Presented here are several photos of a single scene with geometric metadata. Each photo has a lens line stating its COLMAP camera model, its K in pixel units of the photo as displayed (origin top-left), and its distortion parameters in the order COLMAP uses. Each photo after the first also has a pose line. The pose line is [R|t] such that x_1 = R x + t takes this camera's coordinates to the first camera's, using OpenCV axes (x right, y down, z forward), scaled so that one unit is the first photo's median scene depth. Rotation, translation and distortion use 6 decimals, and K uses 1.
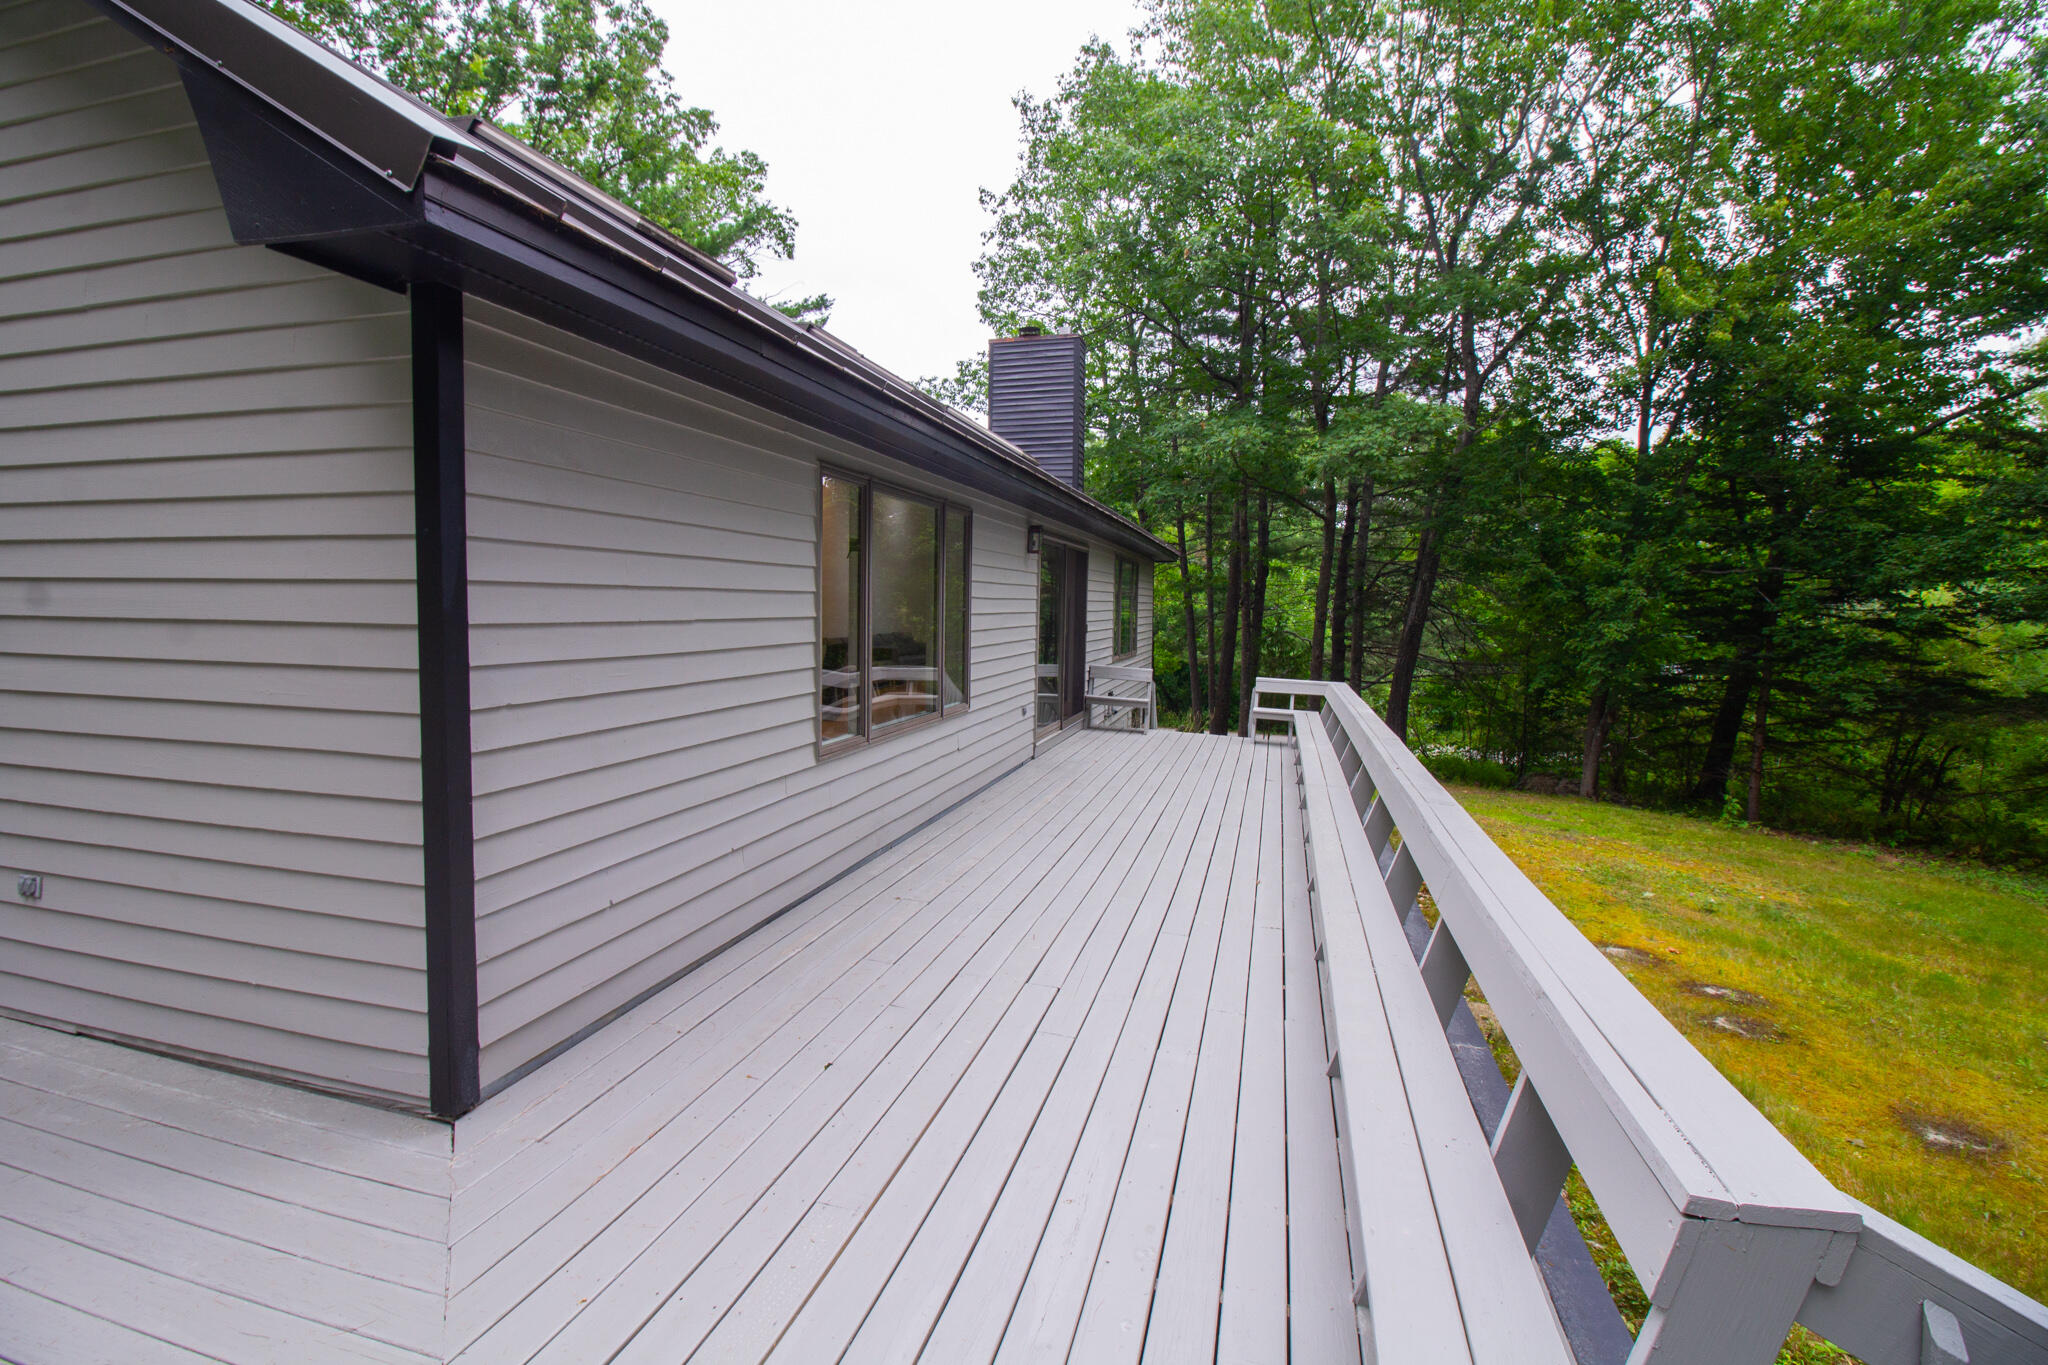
lens RADIAL K [[937.5, 0, 1019.6], [0, 937.5, 657.2], [0, 0, 1]] dist [0.001054, -0.013199]
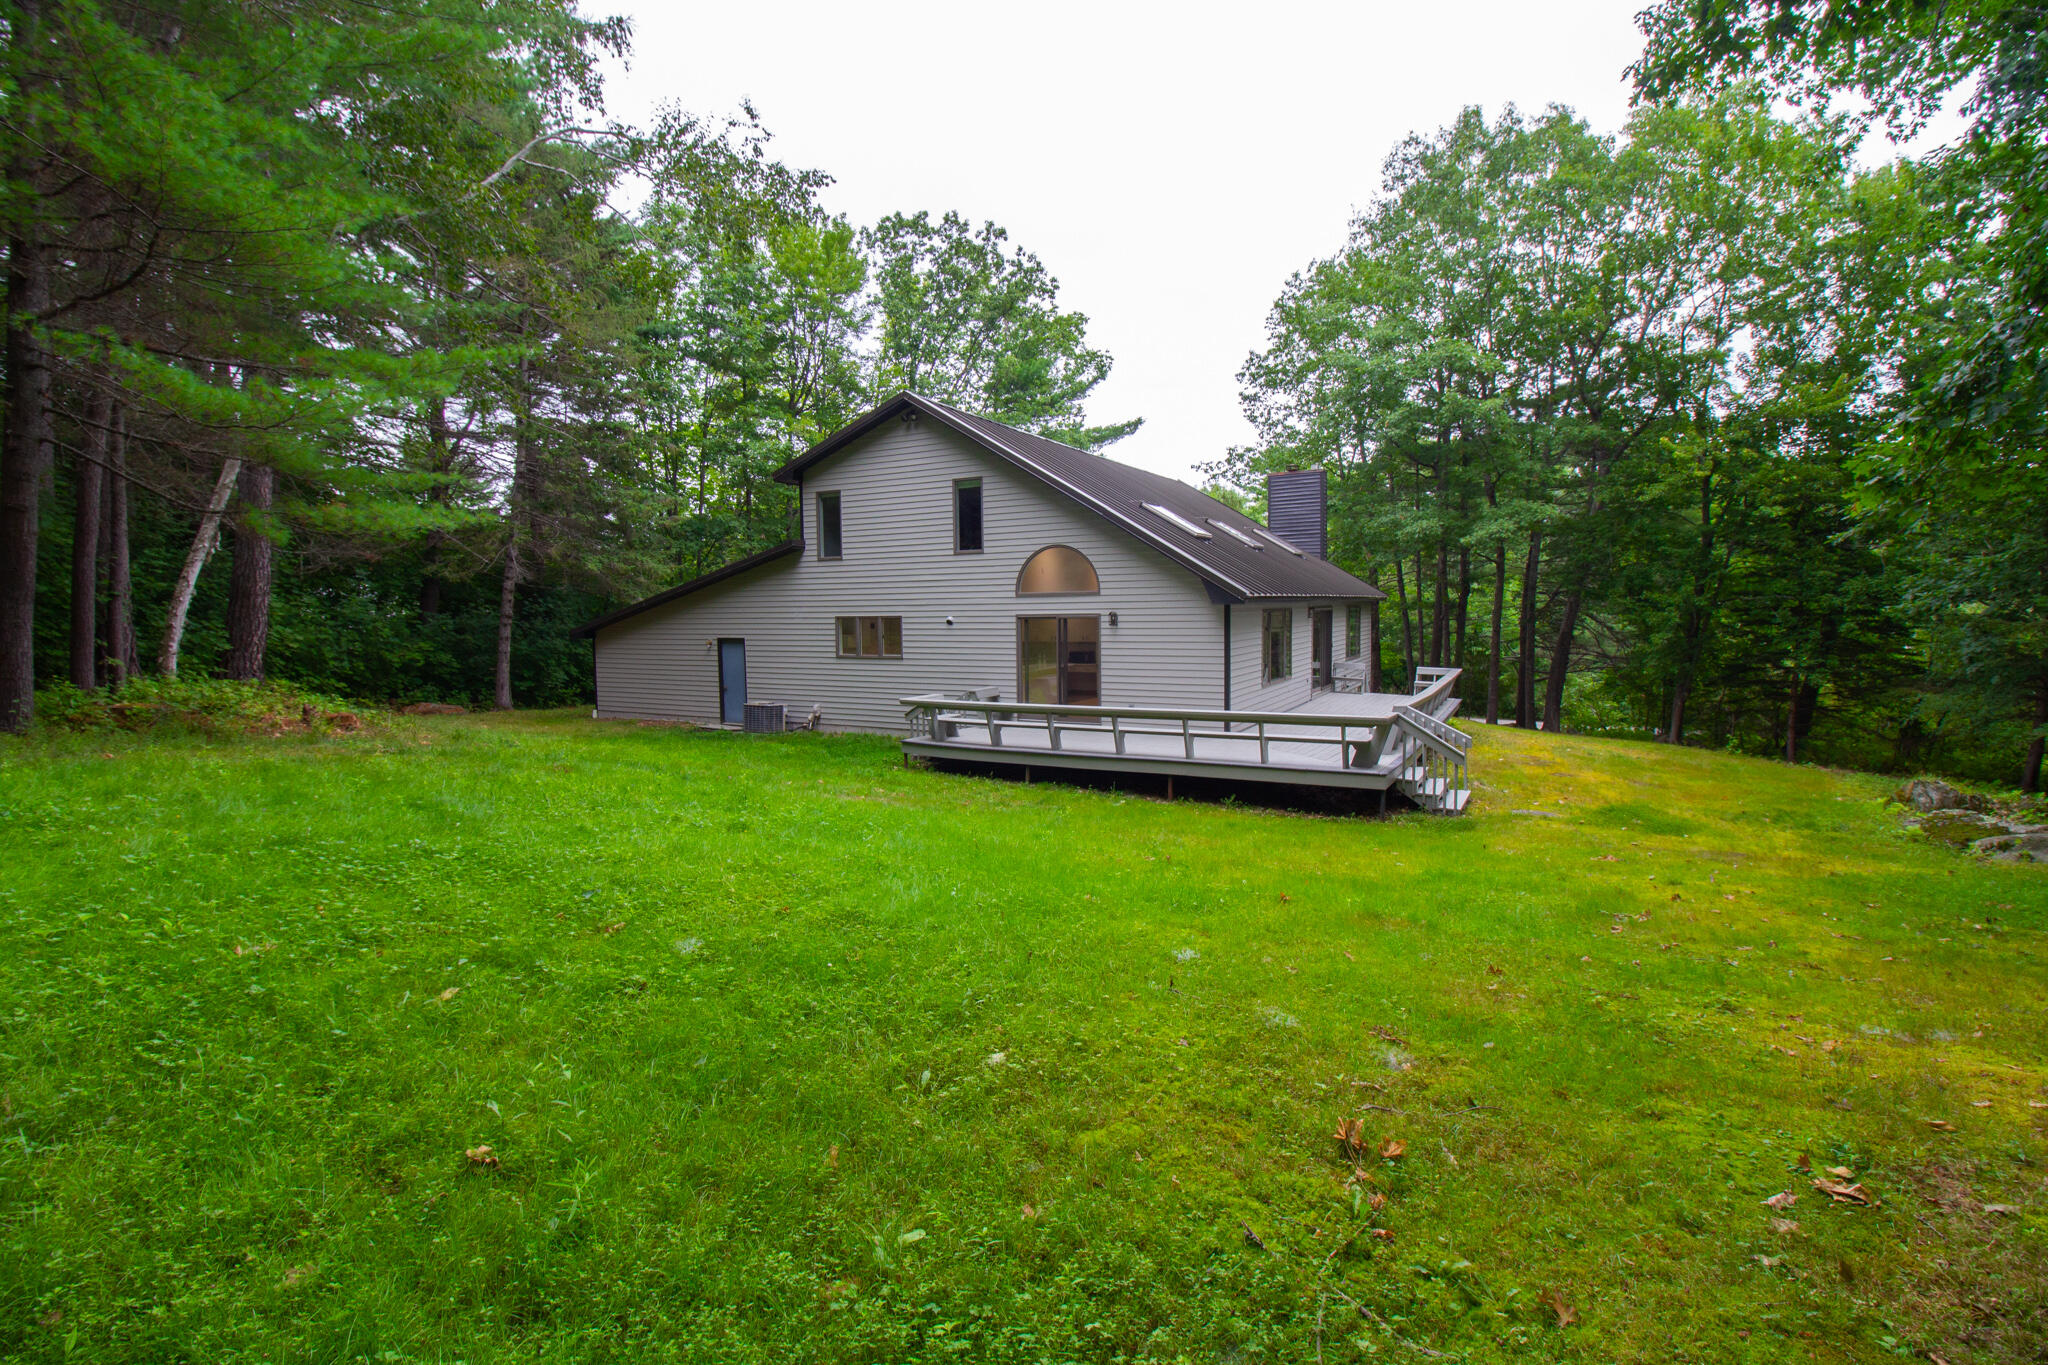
lens RADIAL K [[937.5, 0, 1019.6], [0, 937.5, 657.2], [0, 0, 1]] dist [0.001054, -0.013199]
pose [[0.971392, -0.014450, -0.237043, -0.061427], [0.014391, 0.999894, -0.001979, -0.005184], [0.237047, -0.001489, 0.971497, -0.664780]]
